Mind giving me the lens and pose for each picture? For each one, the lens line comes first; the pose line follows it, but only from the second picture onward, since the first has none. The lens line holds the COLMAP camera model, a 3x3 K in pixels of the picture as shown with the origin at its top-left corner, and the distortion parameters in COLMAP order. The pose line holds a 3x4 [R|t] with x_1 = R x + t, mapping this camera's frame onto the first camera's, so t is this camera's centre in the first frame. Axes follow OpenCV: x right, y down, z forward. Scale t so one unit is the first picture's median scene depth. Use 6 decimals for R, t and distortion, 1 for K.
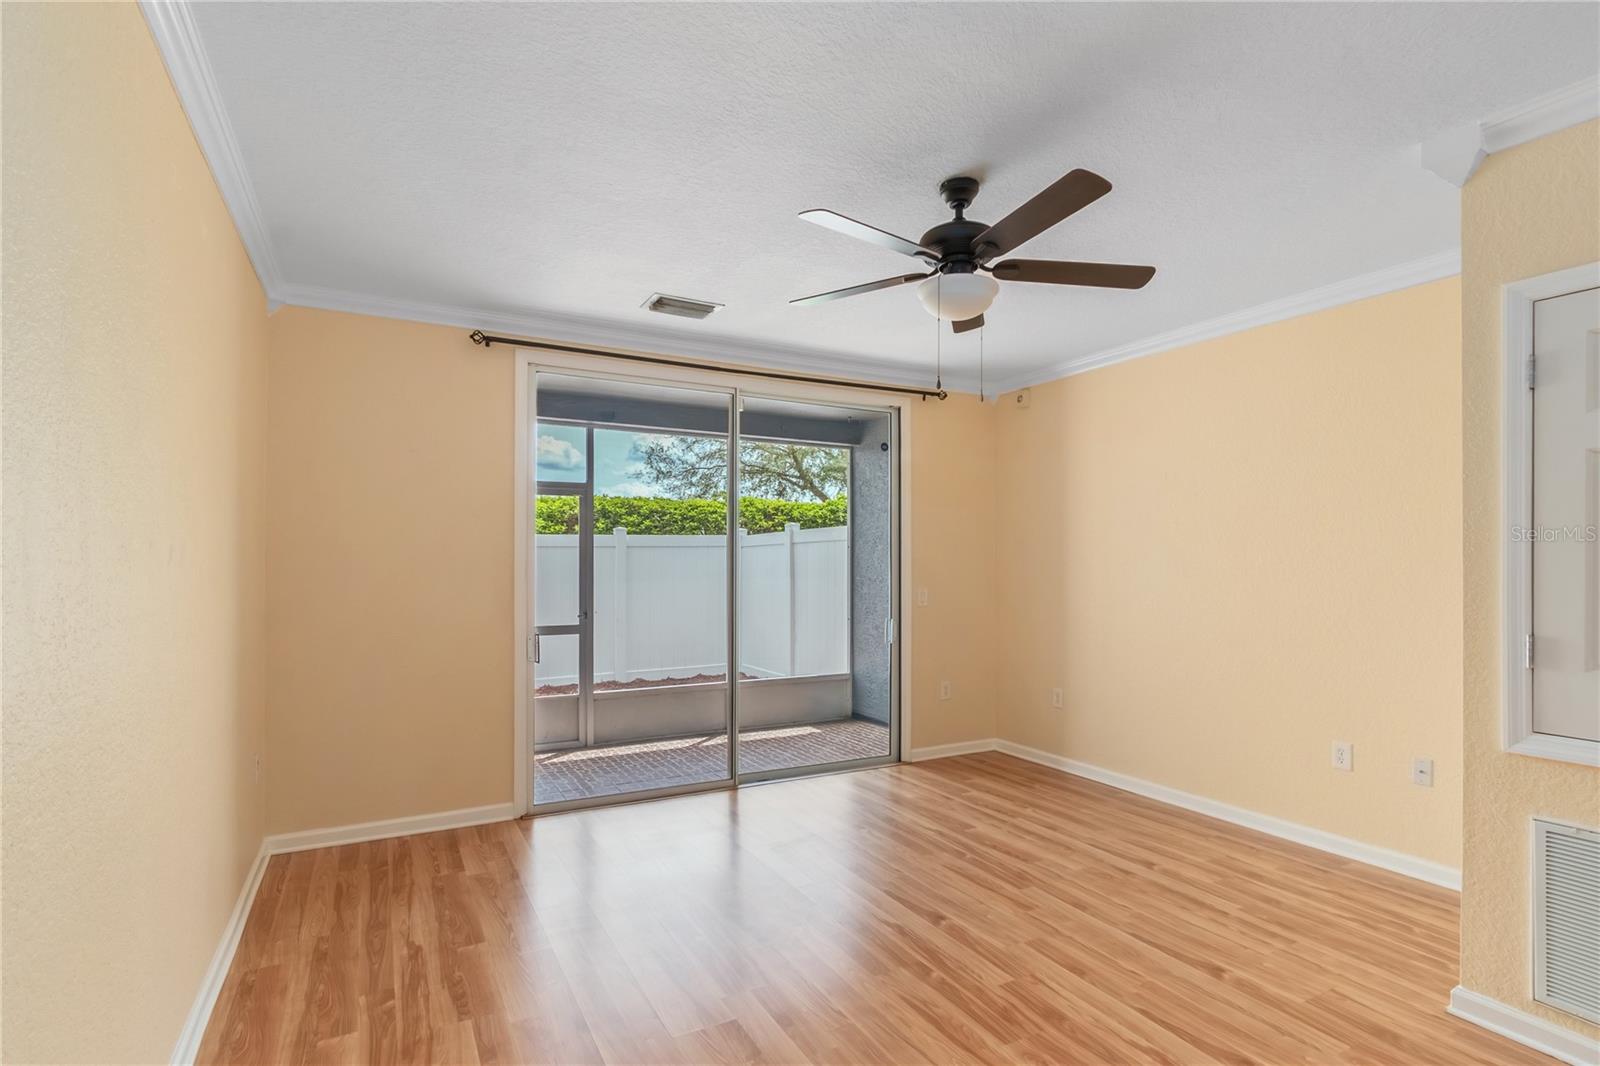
lens RADIAL K [[813.4, 0, 808.6], [0, 813.4, 537.7], [0, 0, 1]] dist [0.008817, -0.004384]
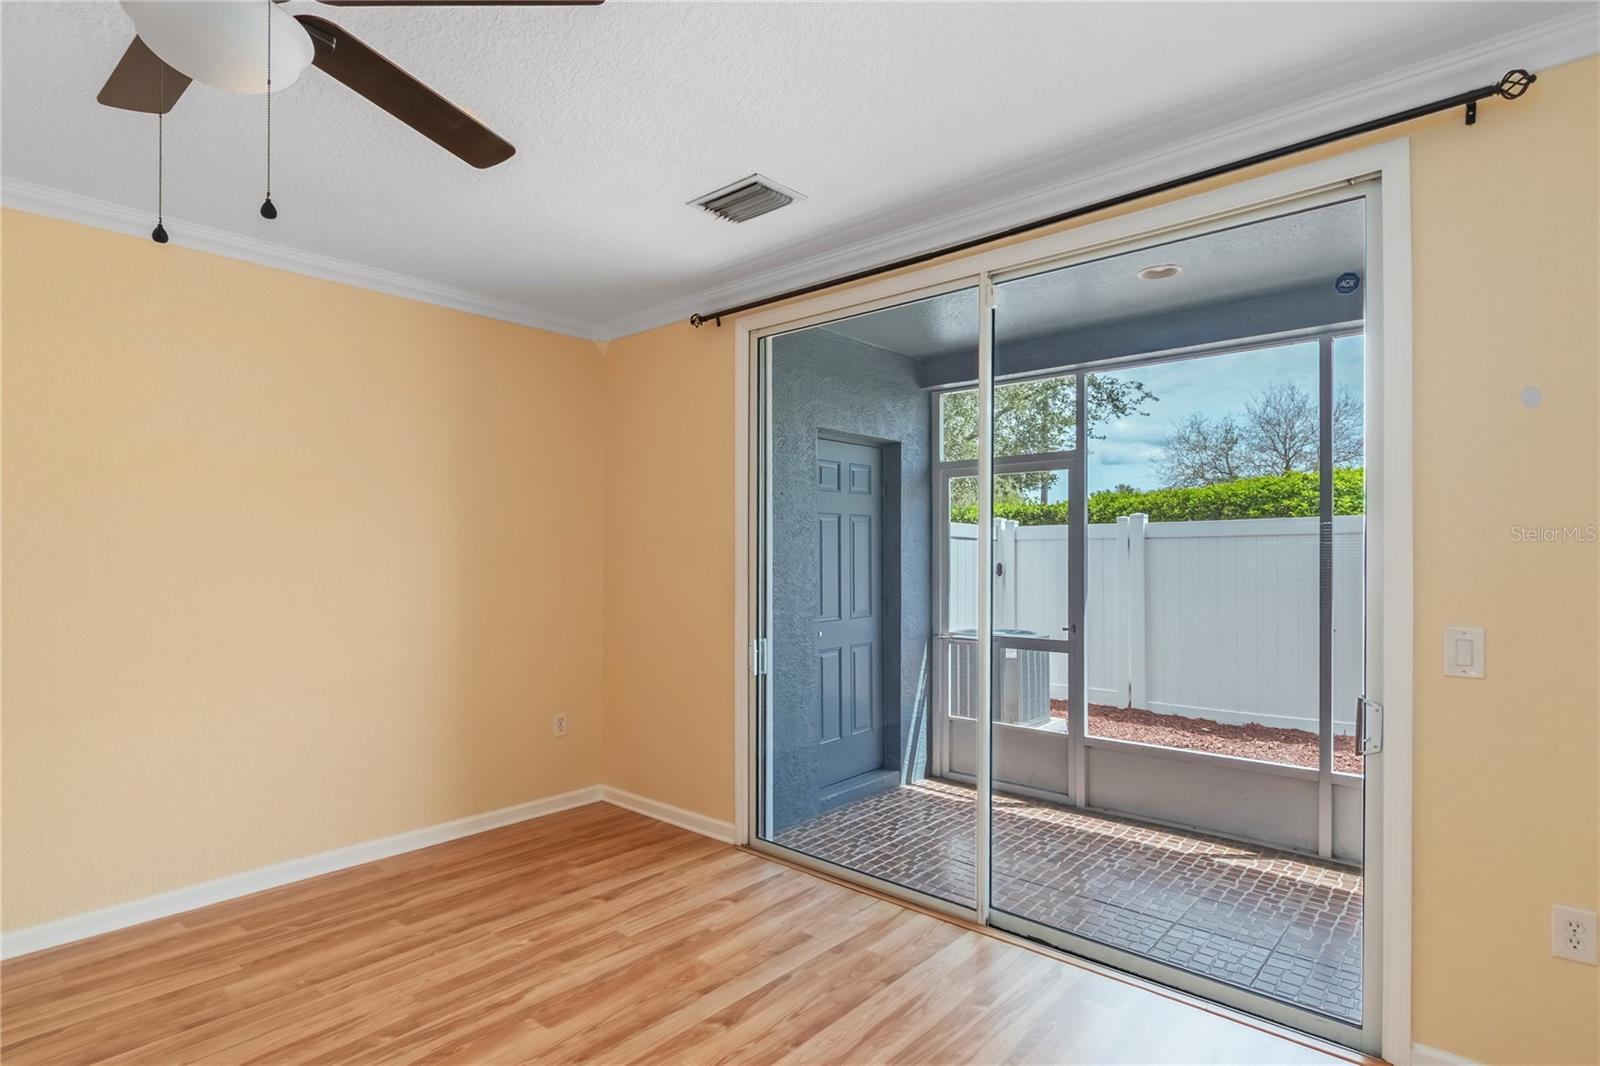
lens RADIAL K [[813.4, 0, 796.1], [0, 813.4, 540.7], [0, 0, 1]] dist [0.008817, -0.004384]
pose [[0.326994, -0.018700, -0.944841, 0.436963], [0.030423, 0.999494, -0.009253, 0.017869], [0.944537, -0.025719, 0.327398, 0.660648]]
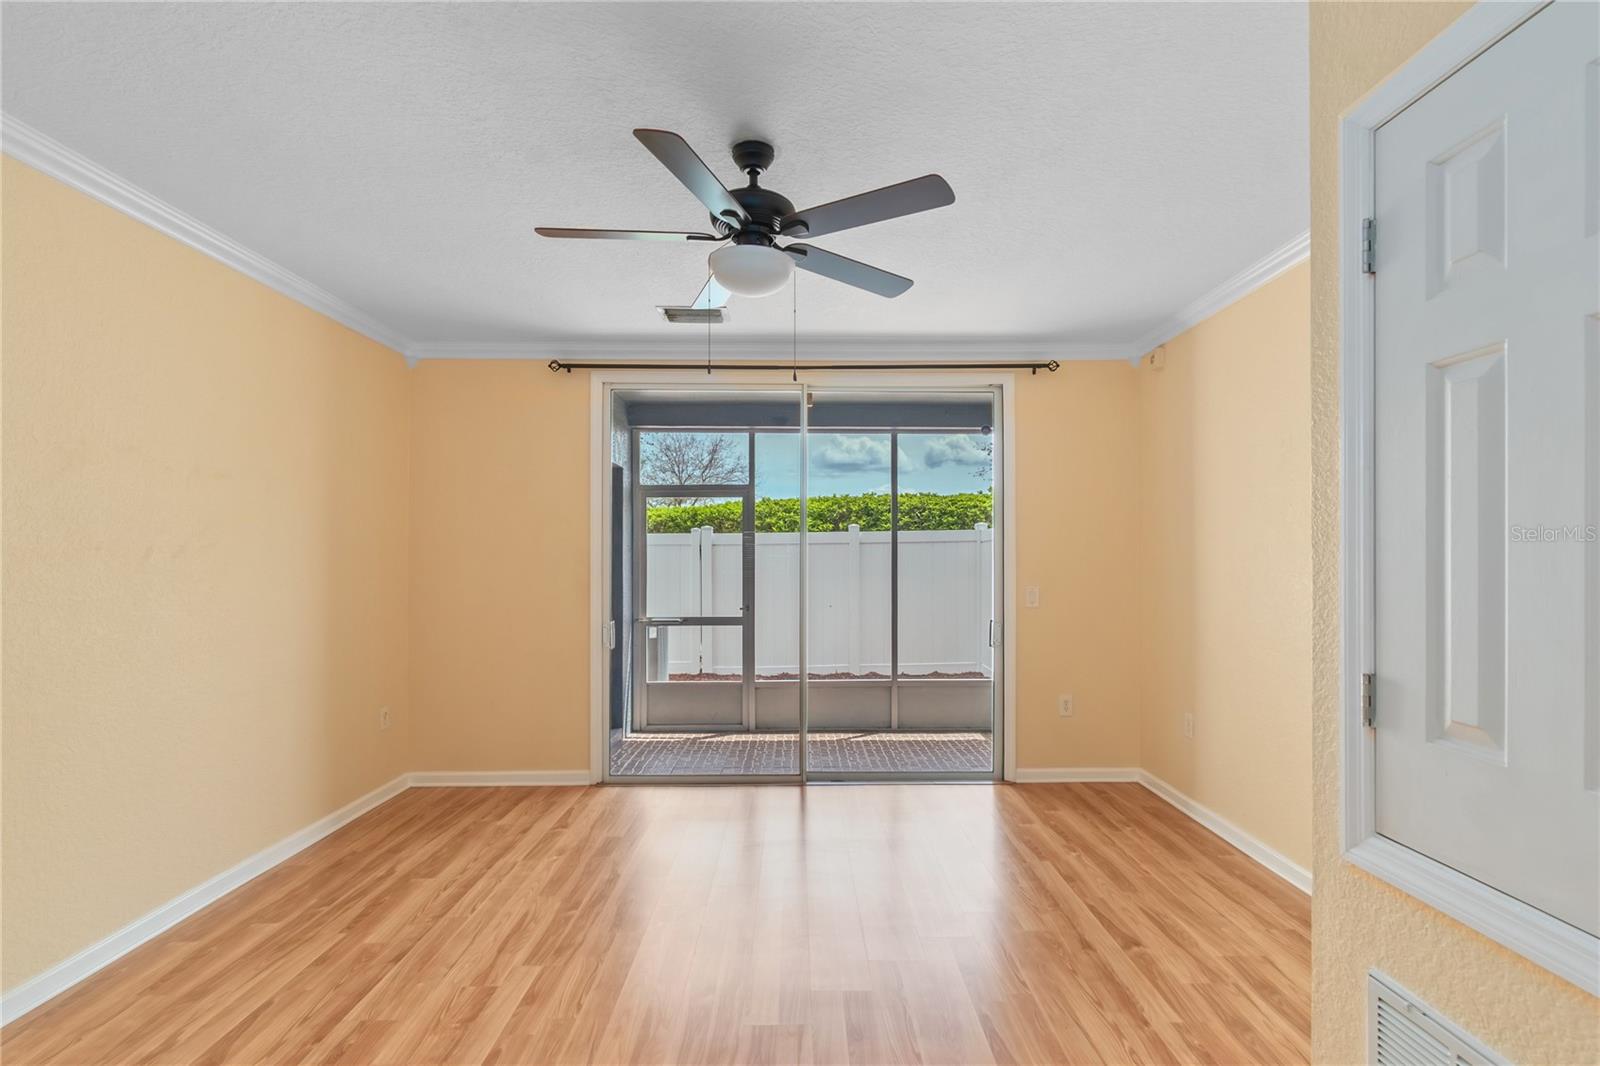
lens RADIAL K [[813.4, 0, 802.5], [0, 813.4, 536.3], [0, 0, 1]] dist [0.008817, -0.004384]
pose [[0.880064, -0.017110, -0.474547, 0.377721], [0.018985, 0.999819, -0.000841, 0.003753], [0.474475, -0.008269, 0.880230, 0.120972]]
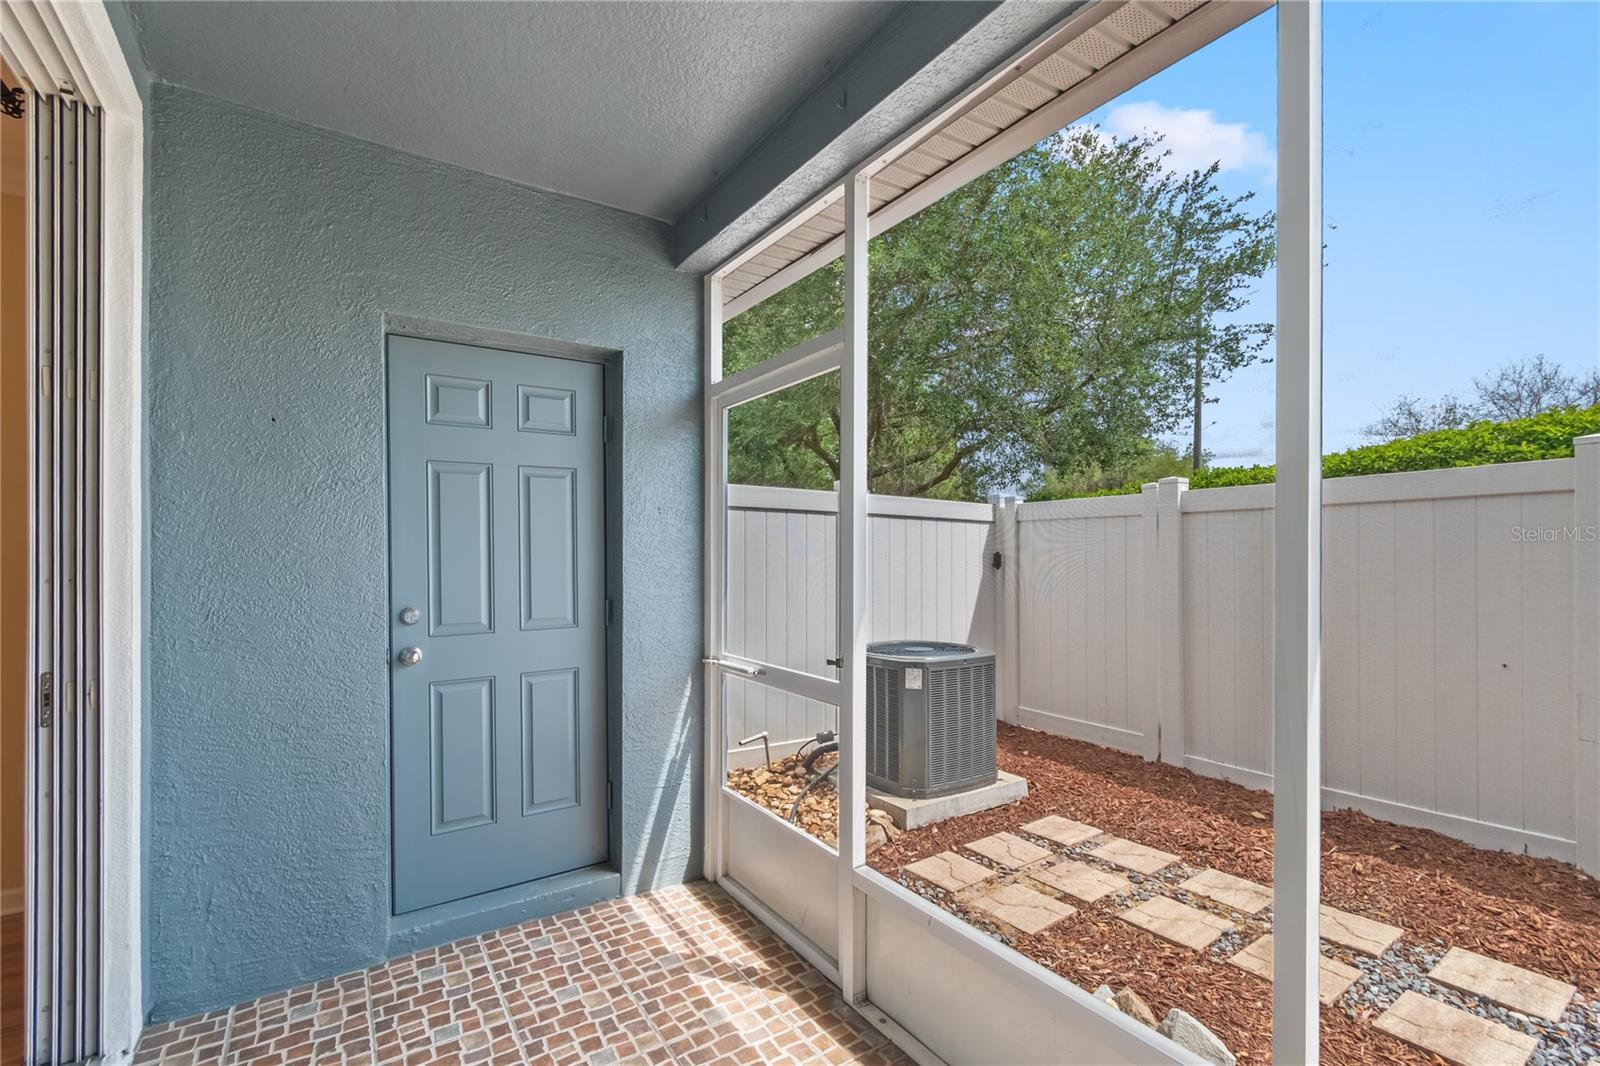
lens RADIAL K [[715.7, 0, 800.2], [0, 715.7, 547.3], [0, 0, 1]] dist [0.002193, 0.002099]
pose [[0.071972, -0.010829, -0.997348, 0.091319], [0.033218, 0.999412, -0.008454, 0.052496], [0.996853, -0.032522, 0.072290, 1.210345]]
